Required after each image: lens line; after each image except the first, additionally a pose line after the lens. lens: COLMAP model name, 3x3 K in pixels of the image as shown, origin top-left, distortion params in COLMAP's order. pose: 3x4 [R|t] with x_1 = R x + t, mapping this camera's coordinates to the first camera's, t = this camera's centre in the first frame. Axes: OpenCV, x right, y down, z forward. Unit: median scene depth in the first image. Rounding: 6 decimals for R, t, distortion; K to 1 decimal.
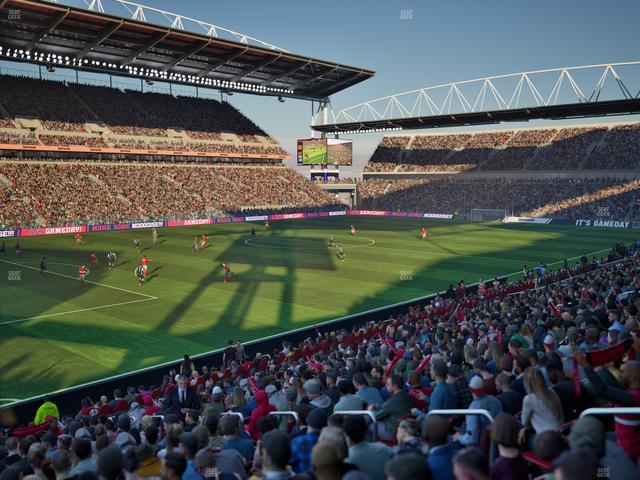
lens RADIAL K [[599.5, 0, 320.0], [0, 599.5, 240.0], [0, 0, 1]] dist [-0.001918, 0.003235]
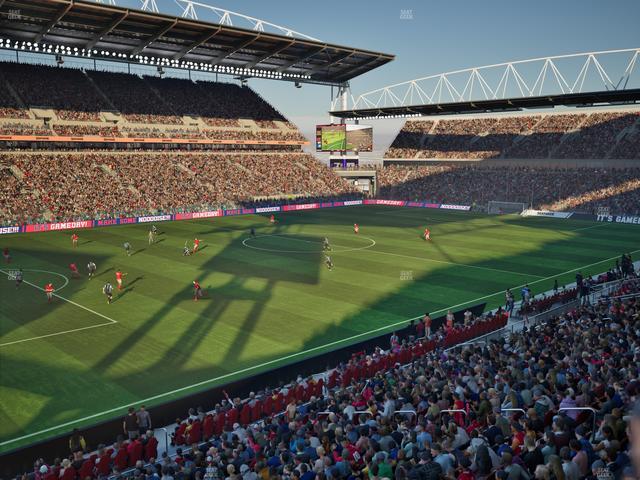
lens RADIAL K [[599.5, 0, 320.0], [0, 599.5, 240.0], [0, 0, 1]] dist [-0.001918, 0.003235]
pose [[0.998132, 0.008466, -0.060498, 0.036173], [-0.005999, 0.999148, 0.040835, -0.024406], [0.060792, -0.040396, 0.997333, 0.016770]]
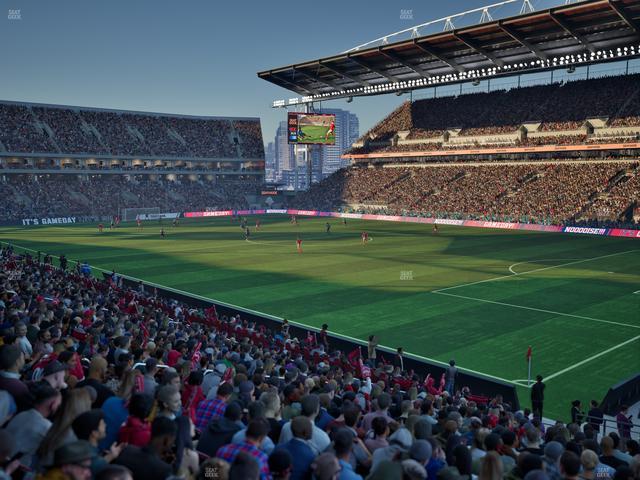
lens RADIAL K [[599.5, 0, 320.0], [0, 599.5, 240.0], [0, 0, 1]] dist [-0.001918, 0.003235]
pose [[-0.086242, 0.100240, -0.991219, 0.601601], [-0.099393, 0.989096, 0.108673, -0.065813], [0.991304, 0.107892, -0.075339, 0.659299]]
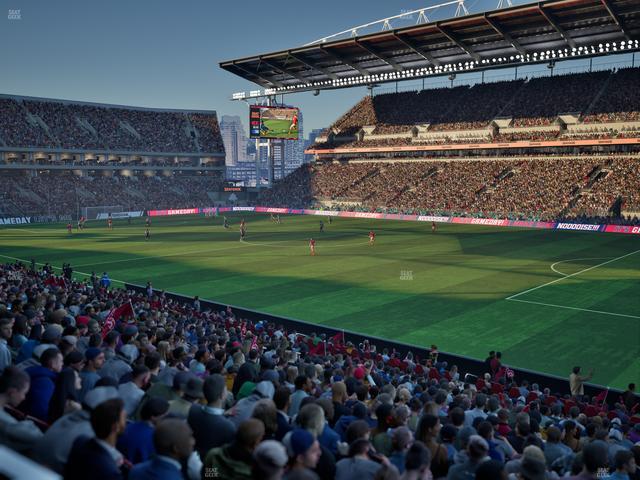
lens RADIAL K [[599.5, 0, 320.0], [0, 599.5, 240.0], [0, 0, 1]] dist [-0.001918, 0.003235]
pose [[0.027104, 0.107170, -0.993871, 0.564710], [-0.099834, 0.989556, 0.103982, -0.058902], [0.994635, 0.096403, 0.037520, 0.592446]]
